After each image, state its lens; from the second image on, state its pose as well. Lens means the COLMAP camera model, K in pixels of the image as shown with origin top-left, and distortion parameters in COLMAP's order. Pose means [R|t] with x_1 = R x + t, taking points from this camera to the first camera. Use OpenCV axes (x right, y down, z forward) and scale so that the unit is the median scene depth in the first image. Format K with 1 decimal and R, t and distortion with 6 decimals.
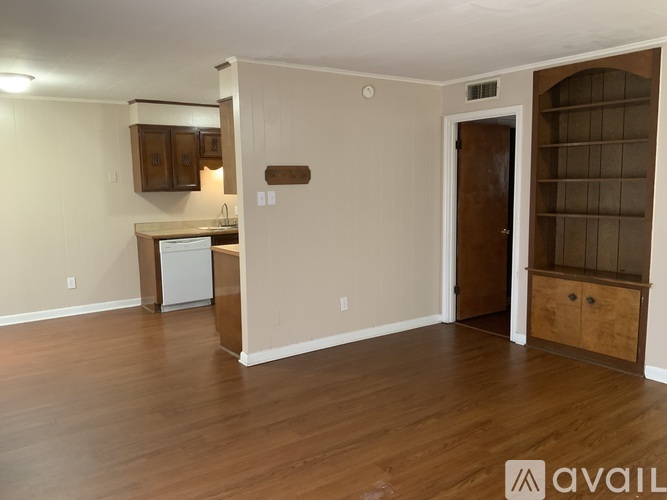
lens RADIAL K [[564.2, 0, 333.5], [0, 564.2, 250.0], [0, 0, 1]] dist [0.042746, -0.001113]
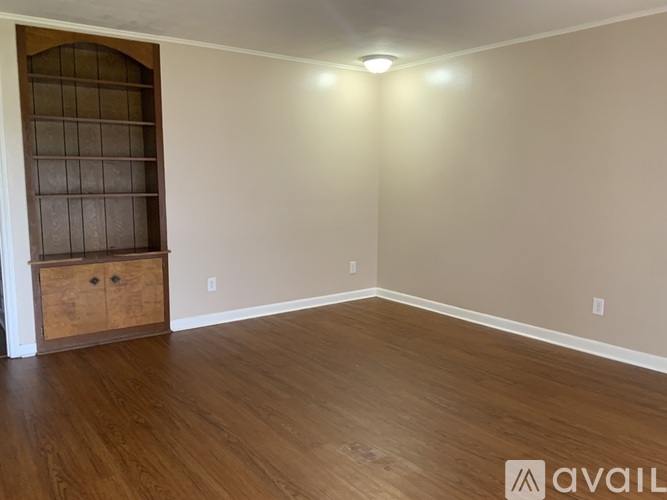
lens RADIAL K [[564.2, 0, 333.5], [0, 564.2, 250.0], [0, 0, 1]] dist [0.042746, -0.001113]
pose [[-0.029770, -0.115567, 0.992853, -0.618780], [0.120182, 0.985674, 0.118335, -0.038468], [-0.992305, 0.122846, -0.015455, 0.707548]]
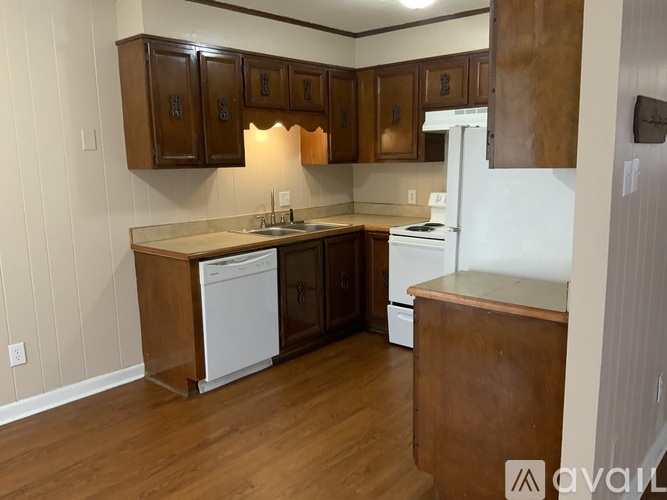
lens RADIAL K [[564.6, 0, 333.5], [0, 564.6, 250.0], [0, 0, 1]] dist [-0.000213, -0.001406]
pose [[0.971793, -0.039617, 0.232483, -0.164000], [0.031430, 0.998752, 0.038817, -0.023330], [-0.233731, -0.030415, 0.971826, 0.249046]]
